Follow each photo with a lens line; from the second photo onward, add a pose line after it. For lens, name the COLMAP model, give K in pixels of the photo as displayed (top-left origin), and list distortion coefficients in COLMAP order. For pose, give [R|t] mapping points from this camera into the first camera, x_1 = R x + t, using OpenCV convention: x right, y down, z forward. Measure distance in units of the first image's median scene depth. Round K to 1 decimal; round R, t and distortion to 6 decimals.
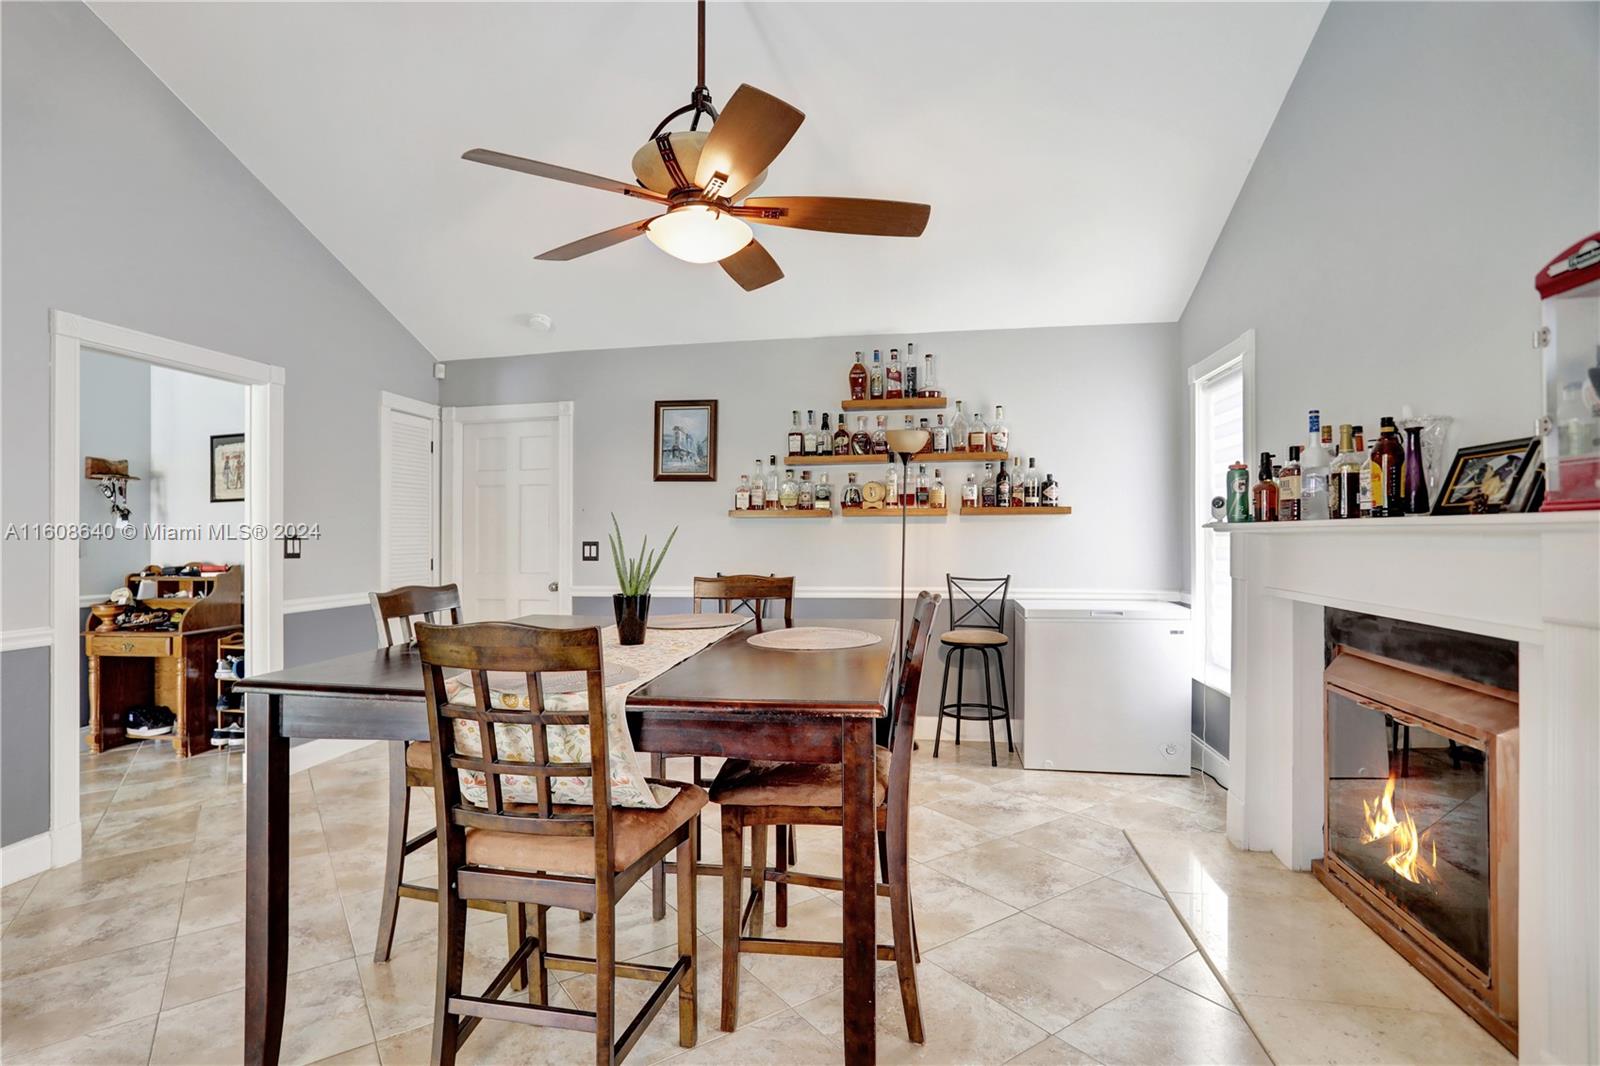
lens RADIAL K [[784.9, 0, 770.1], [0, 784.9, 532.6], [0, 0, 1]] dist [-0.049144, 0.023593]
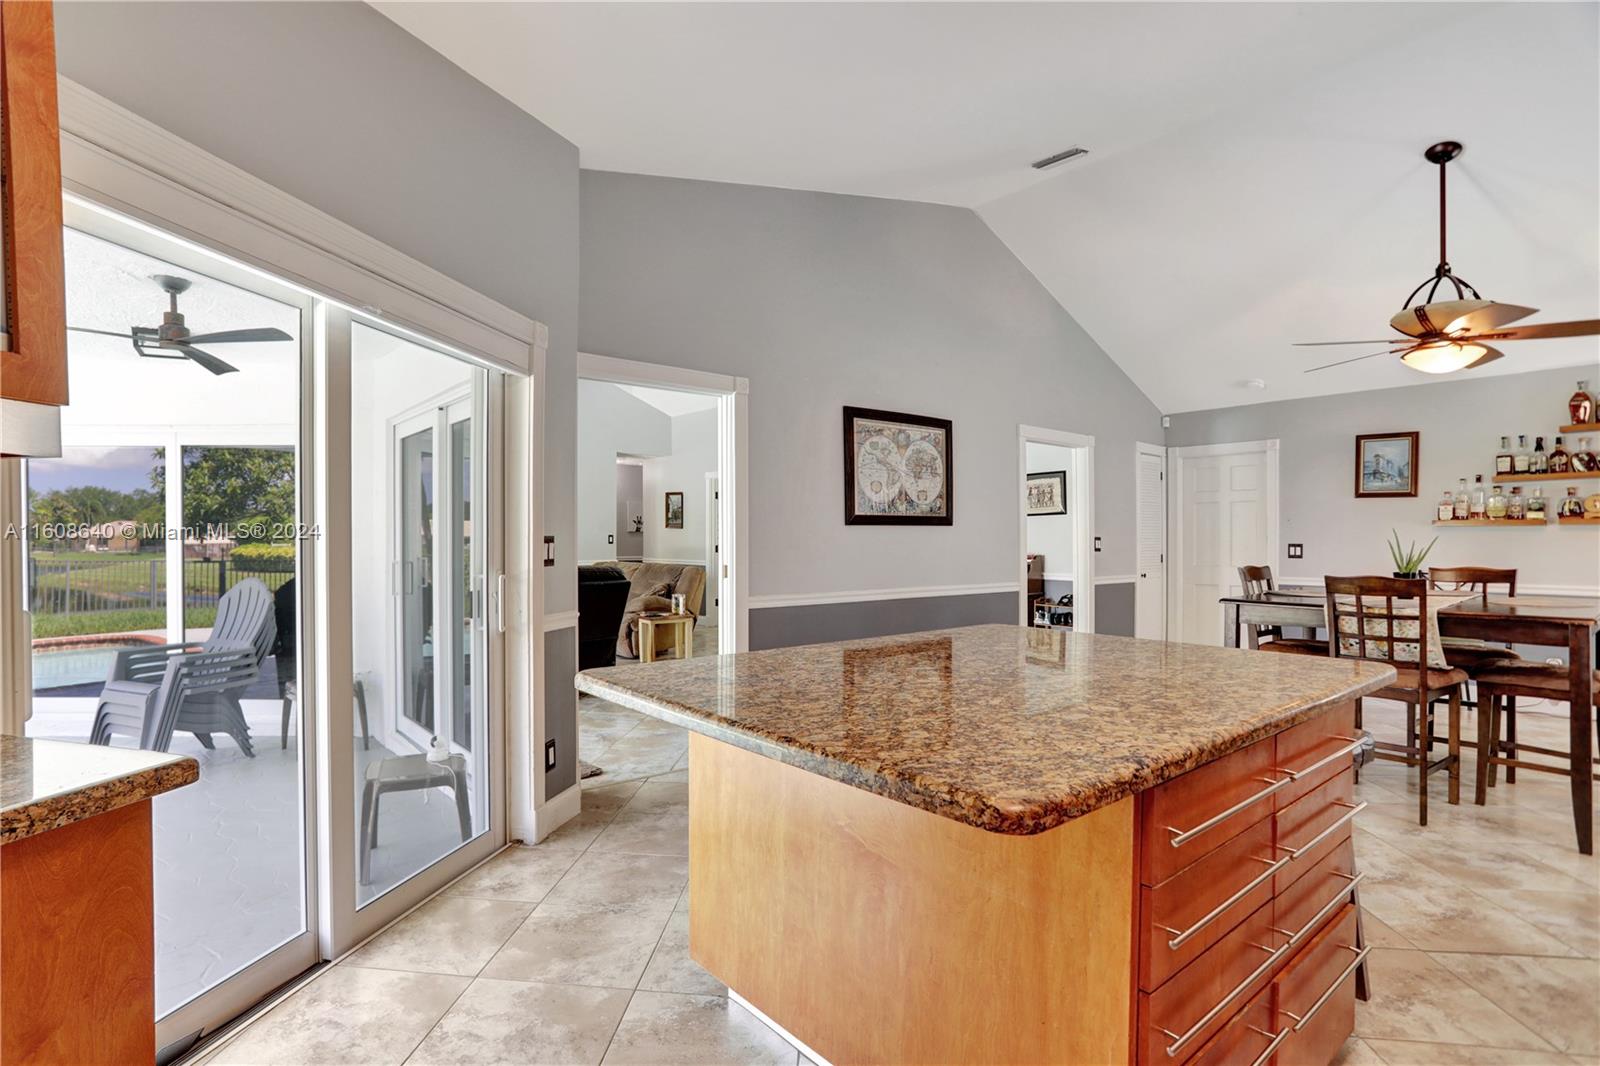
lens RADIAL K [[784.9, 0, 770.1], [0, 784.9, 532.6], [0, 0, 1]] dist [-0.049144, 0.023593]
pose [[0.765428, 0.004873, -0.643503, -0.073496], [-0.005848, 0.999983, 0.000617, -0.003153], [0.643495, 0.003291, 0.765443, -0.617853]]
